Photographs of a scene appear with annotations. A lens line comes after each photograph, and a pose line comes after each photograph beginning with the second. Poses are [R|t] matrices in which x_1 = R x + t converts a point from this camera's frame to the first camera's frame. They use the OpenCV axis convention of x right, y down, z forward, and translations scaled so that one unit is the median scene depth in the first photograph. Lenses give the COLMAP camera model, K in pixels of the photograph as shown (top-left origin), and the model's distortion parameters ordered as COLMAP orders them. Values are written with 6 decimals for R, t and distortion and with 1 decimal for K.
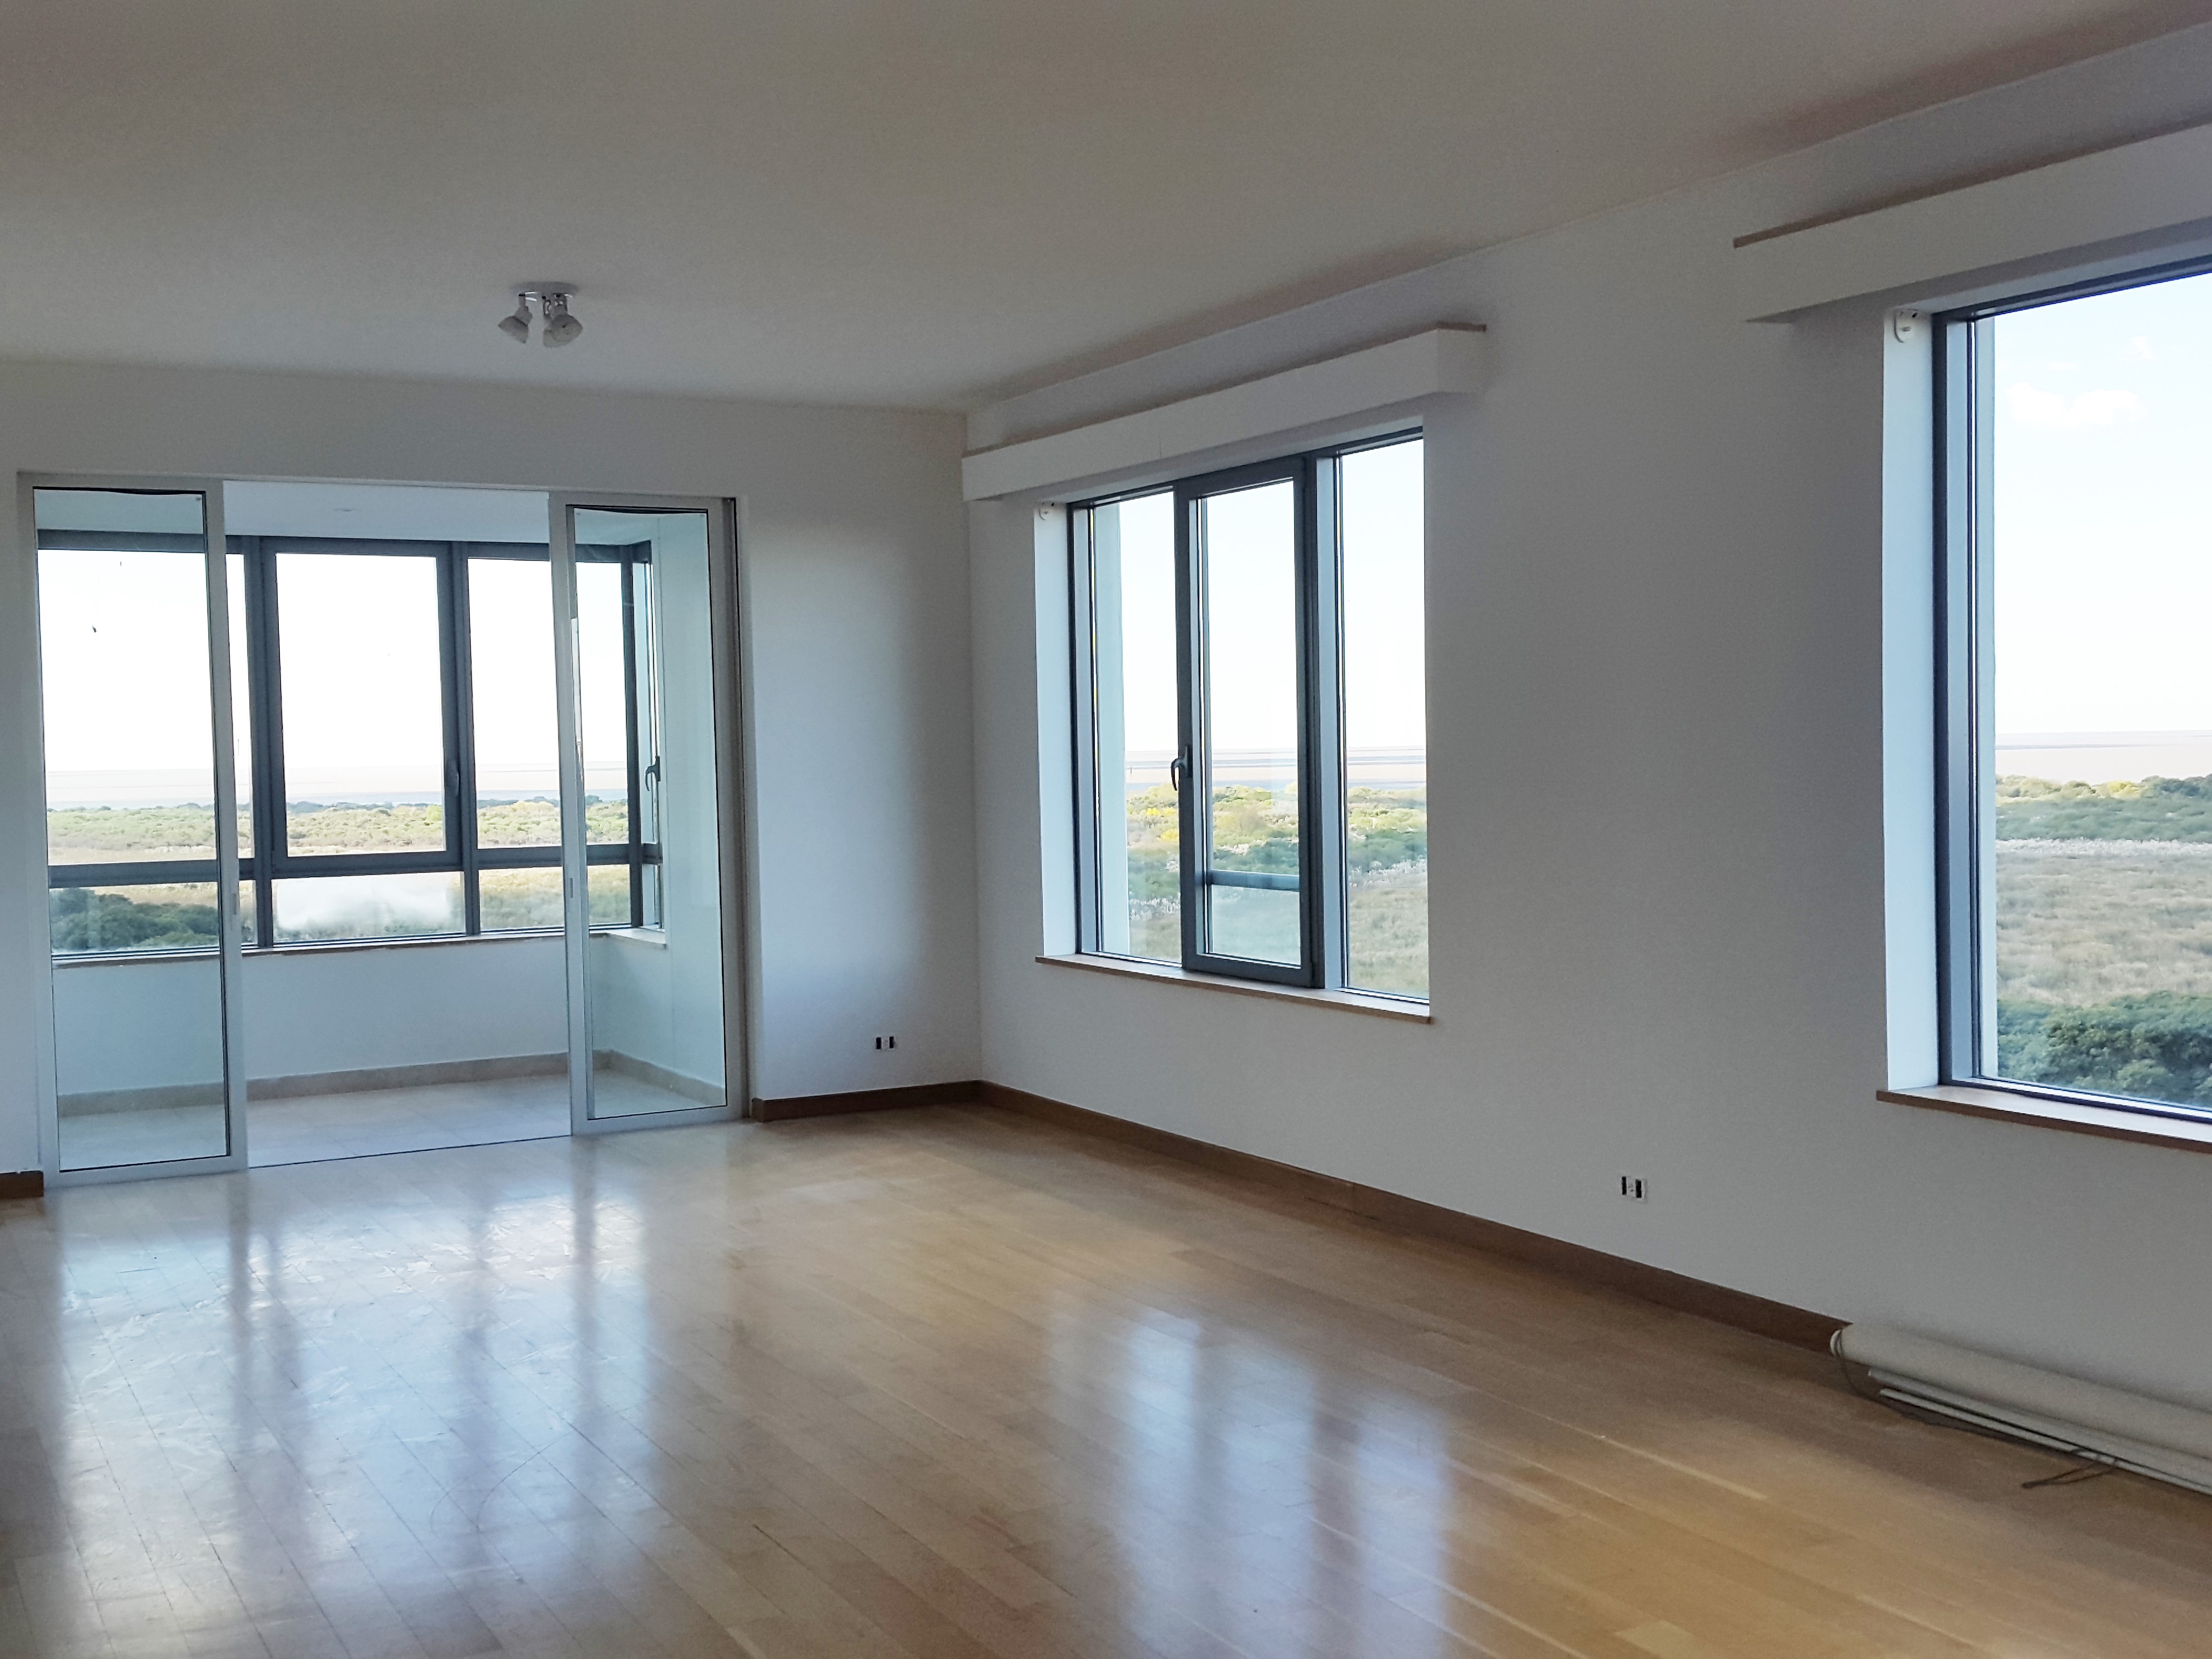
lens RADIAL K [[2432.2, 0, 1106.0], [0, 2432.2, 829.5], [0, 0, 1]] dist [-0.000237, -0.013284]
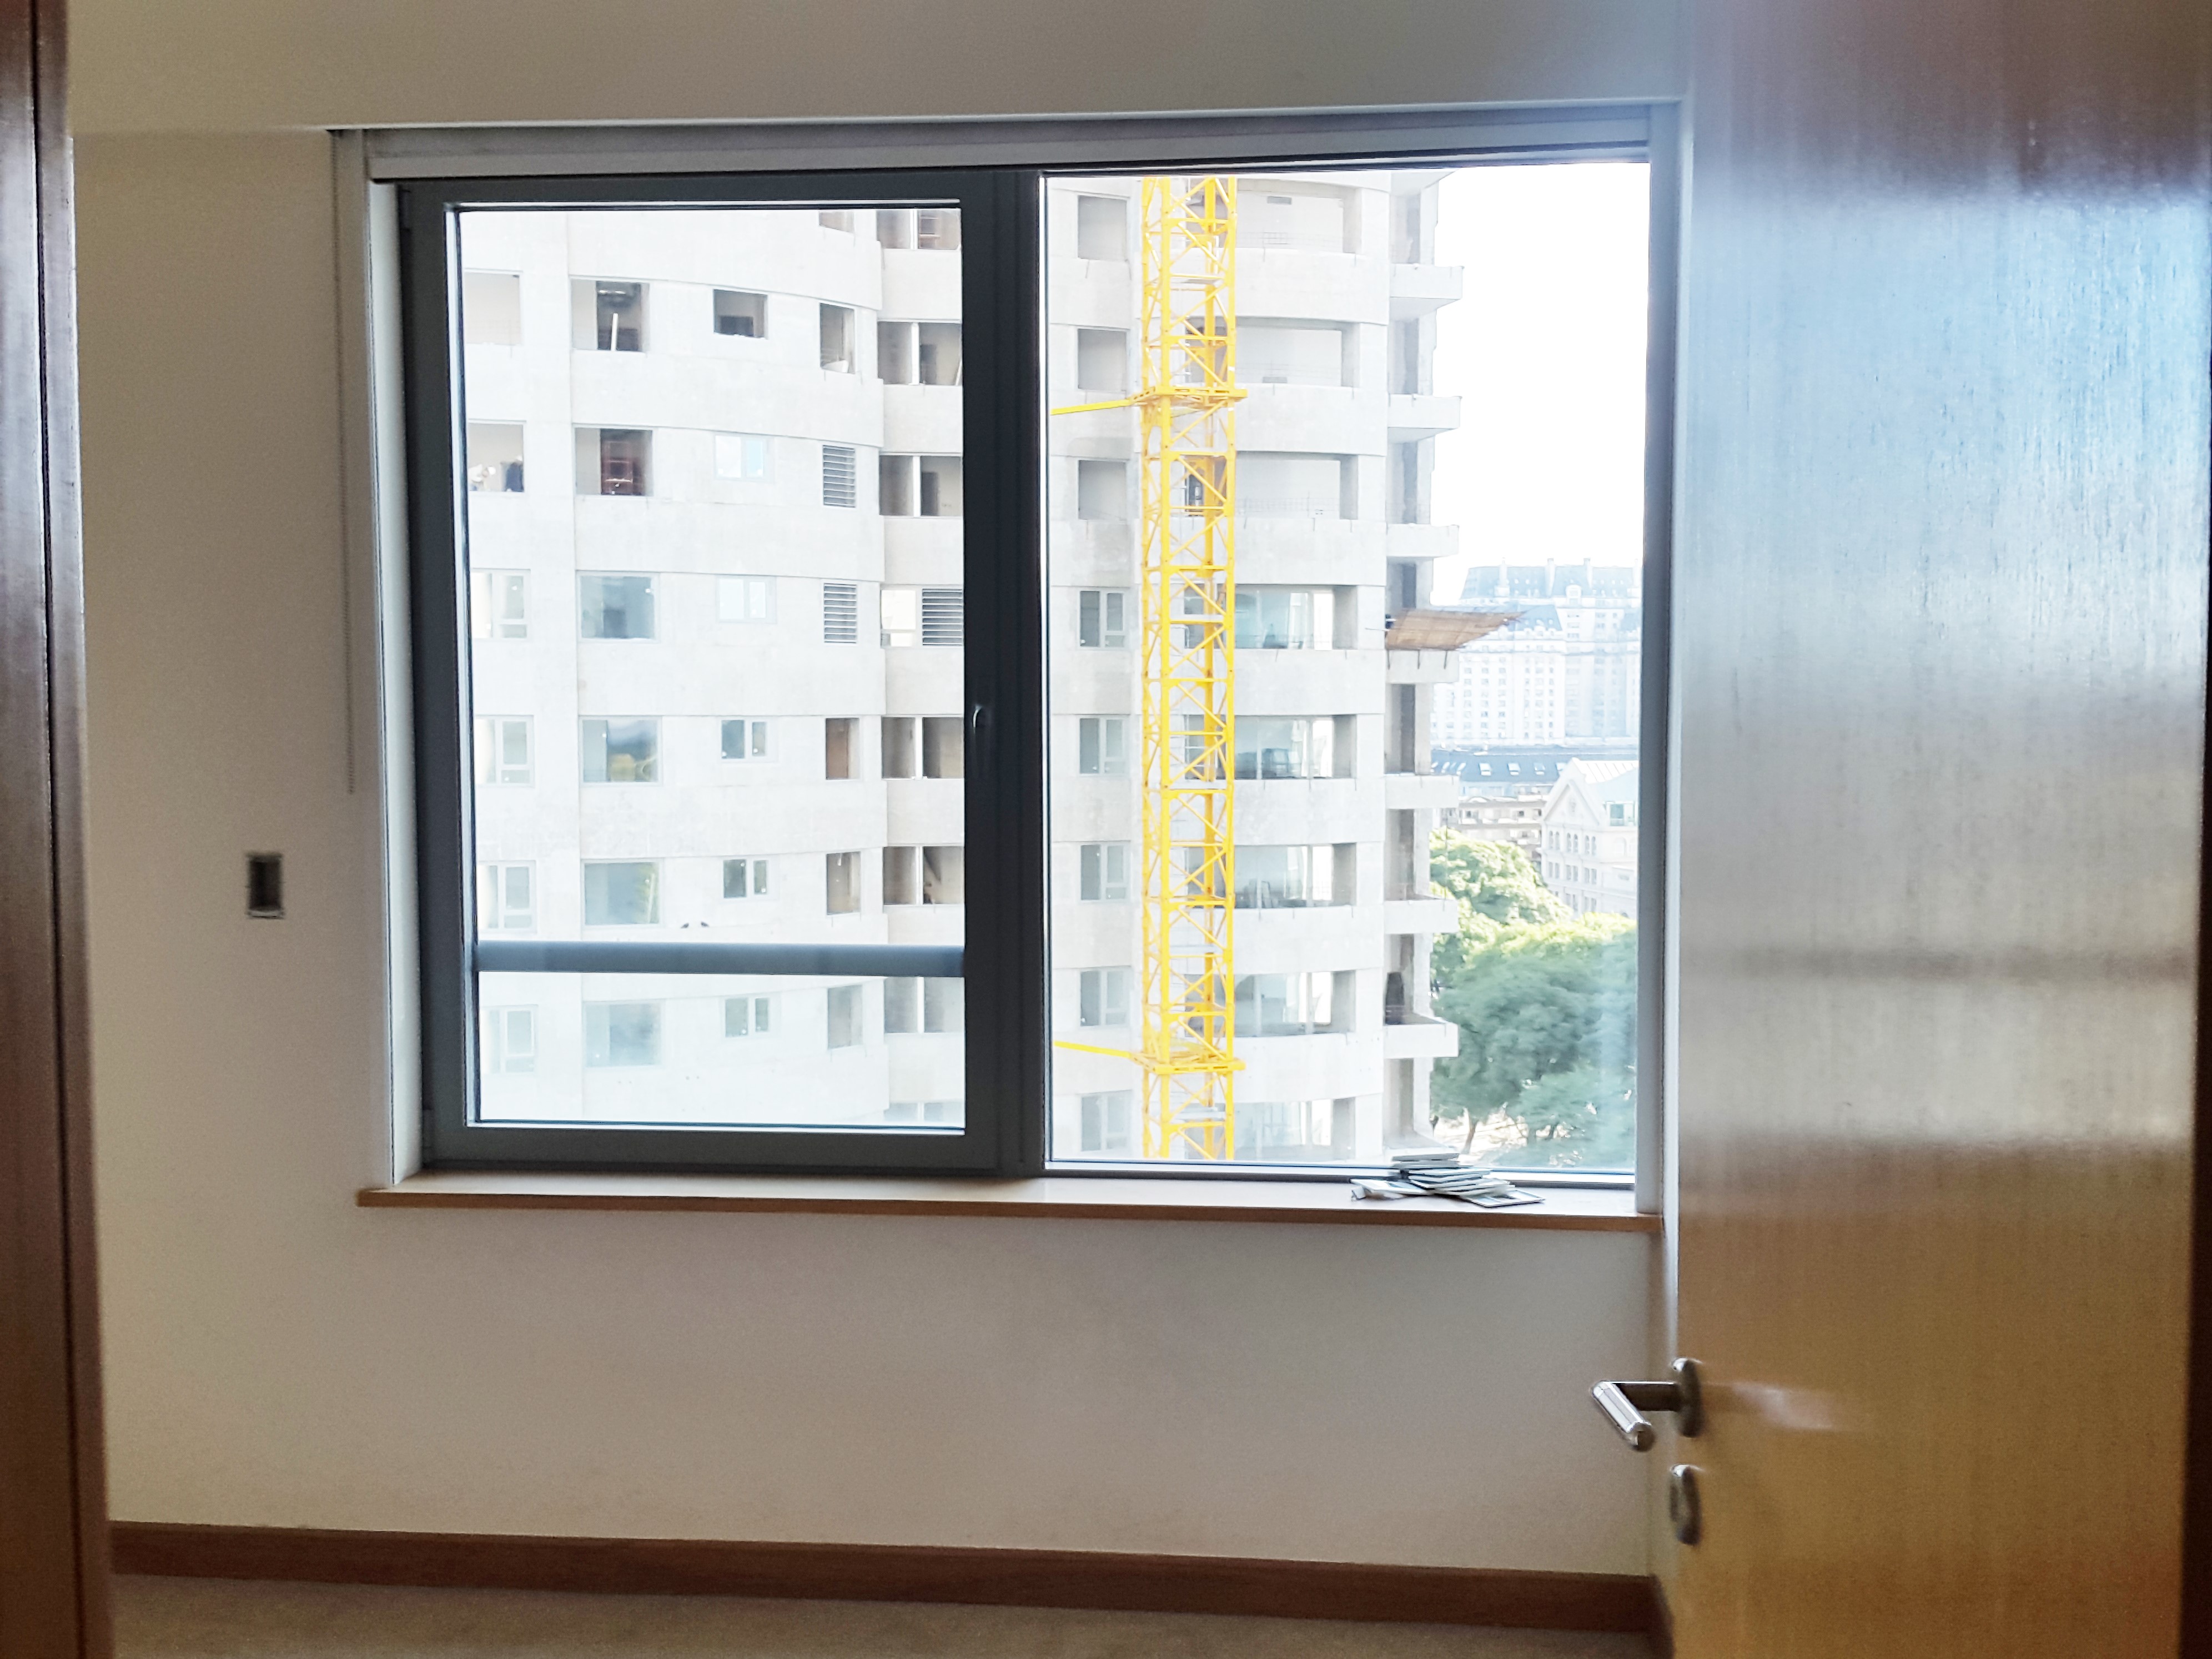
lens RADIAL K [[2447.8, 0, 1103.5], [0, 2447.8, 751.8], [0, 0, 1]] dist [0.154289, -0.004776]
pose [[0.572559, 0.005538, 0.819845, -0.272007], [0.019723, 0.999595, -0.020526, -0.007584], [-0.819626, 0.027922, 0.572218, 0.621813]]
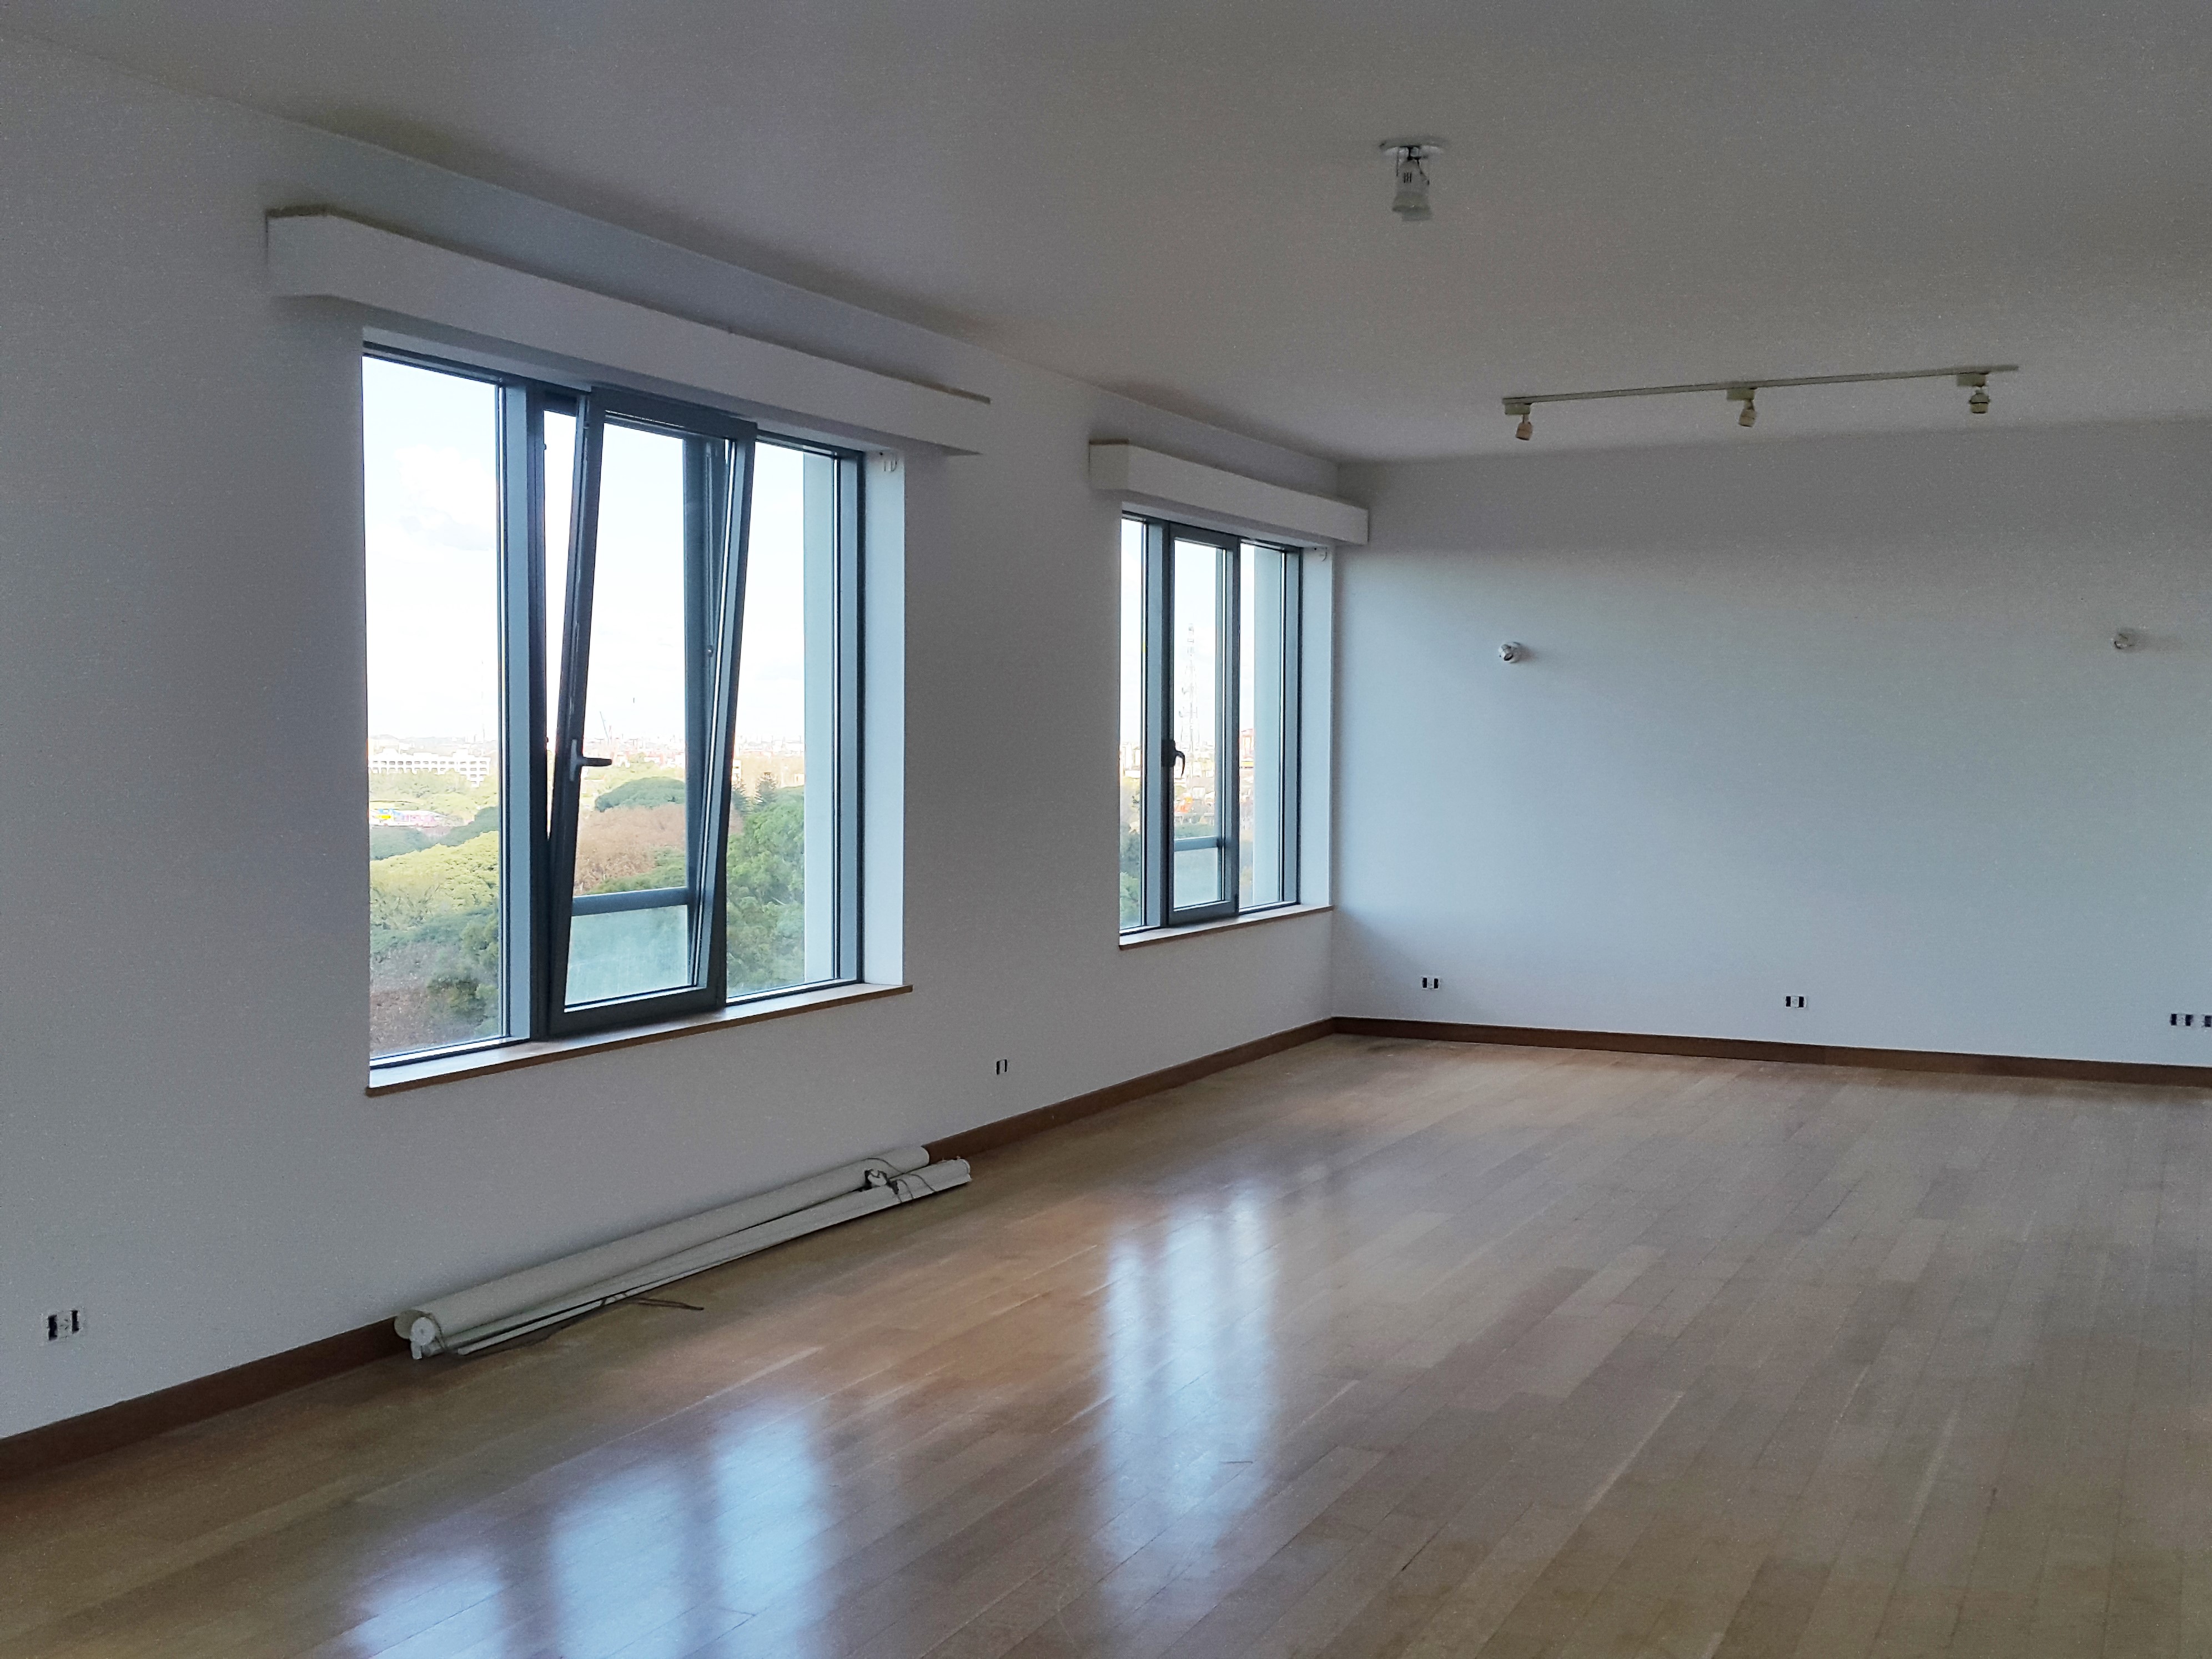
lens RADIAL K [[2447.8, 0, 1103.5], [0, 2447.8, 751.8], [0, 0, 1]] dist [0.154289, -0.004776]
pose [[-0.598815, 0.007685, 0.800850, -0.748583], [0.036751, 0.999164, 0.017891, -0.042075], [-0.800044, 0.040146, -0.598597, 1.464481]]
